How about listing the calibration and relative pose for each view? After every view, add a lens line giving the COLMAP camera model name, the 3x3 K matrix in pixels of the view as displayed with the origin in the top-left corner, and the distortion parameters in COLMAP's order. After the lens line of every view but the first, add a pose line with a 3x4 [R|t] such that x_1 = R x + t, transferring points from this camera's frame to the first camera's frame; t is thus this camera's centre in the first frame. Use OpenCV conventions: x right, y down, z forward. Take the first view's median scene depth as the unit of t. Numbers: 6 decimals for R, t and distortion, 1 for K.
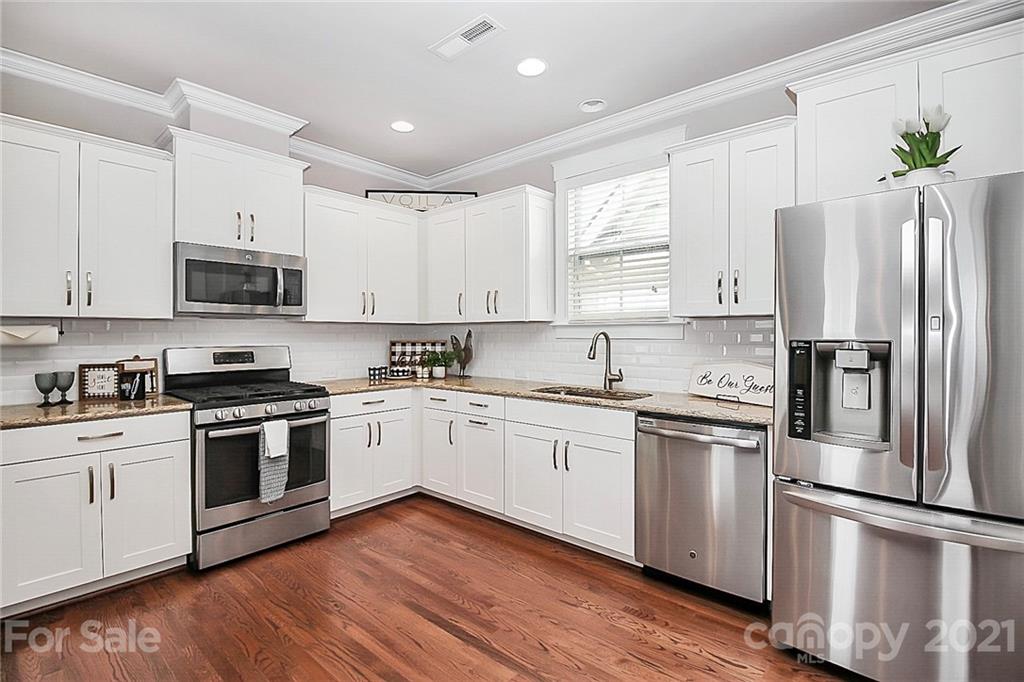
lens RADIAL K [[478.3, 0, 503.6], [0, 478.3, 335.2], [0, 0, 1]] dist [0.002857, -0.003427]
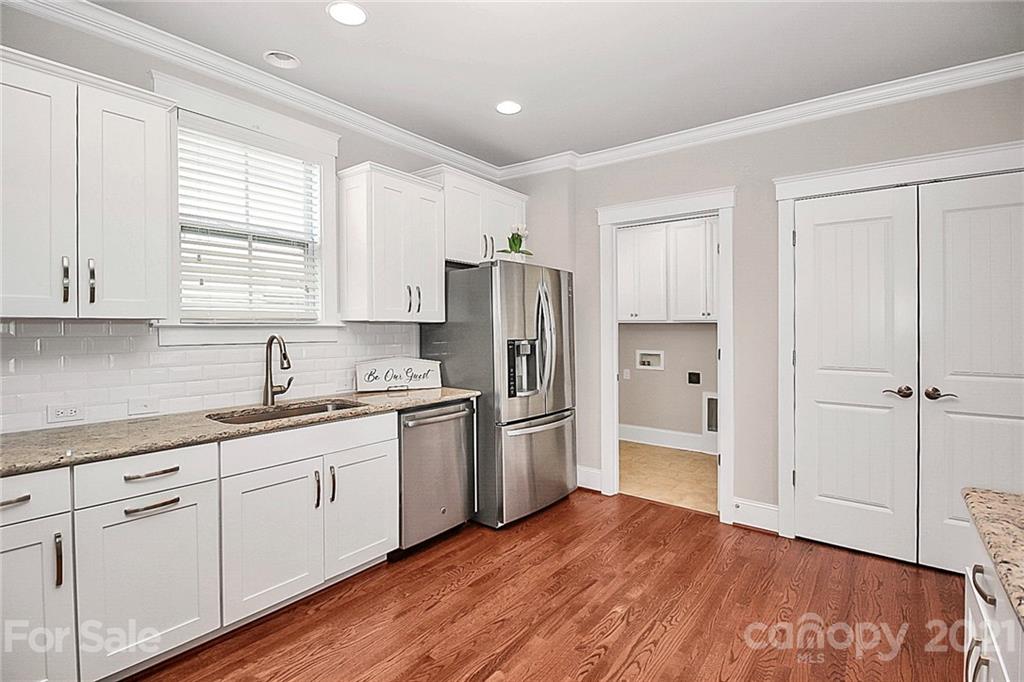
lens RADIAL K [[478.3, 0, 514.1], [0, 478.3, 334.1], [0, 0, 1]] dist [0.002857, -0.003427]
pose [[-0.061181, -0.011429, 0.998061, -0.647803], [0.003314, 0.999927, 0.011654, -0.017502], [-0.998121, 0.004021, -0.061138, 0.655347]]
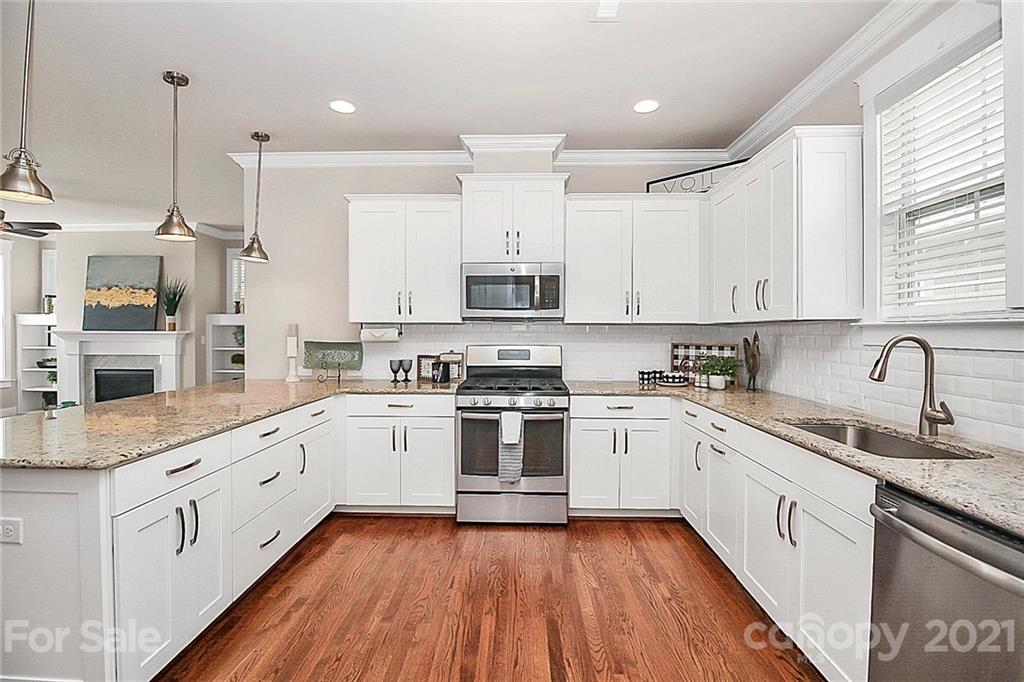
lens RADIAL K [[478.3, 0, 513.5], [0, 478.3, 335.9], [0, 0, 1]] dist [0.002857, -0.003427]
pose [[0.646665, 0.010049, -0.762708, 0.348672], [-0.007708, 0.999948, 0.006639, -0.007485], [0.762735, 0.001586, 0.646709, 0.246729]]
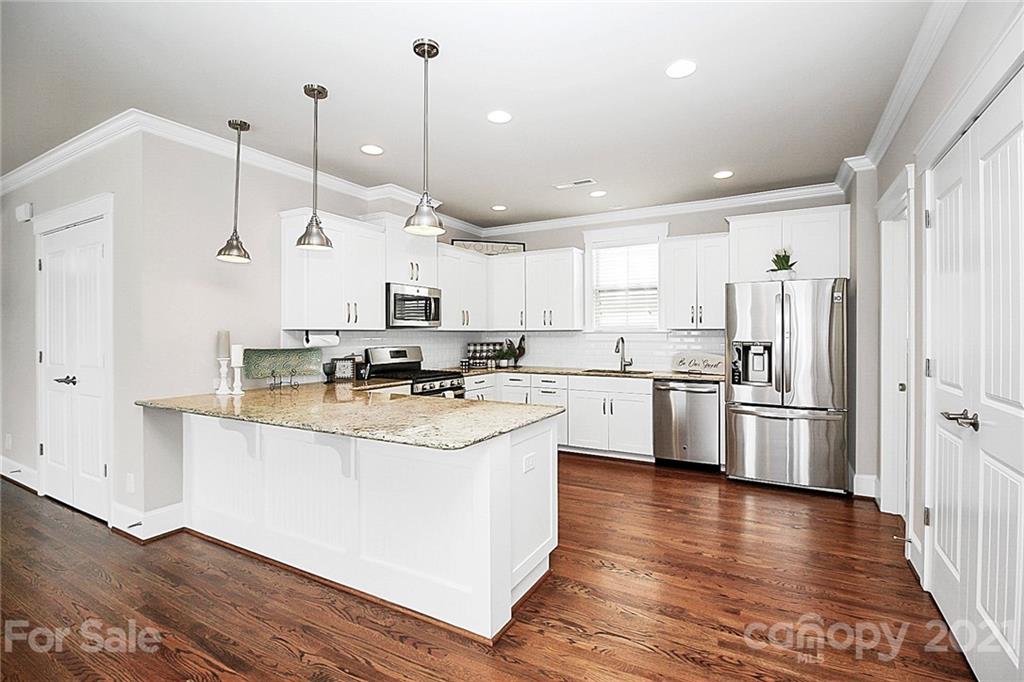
lens RADIAL K [[478.3, 0, 509.5], [0, 478.3, 333.9], [0, 0, 1]] dist [0.002857, -0.003427]
pose [[0.978931, -0.001816, 0.204183, -0.545435], [0.003033, 0.999979, -0.005644, -0.009104], [-0.204168, 0.006145, 0.978917, -0.609344]]
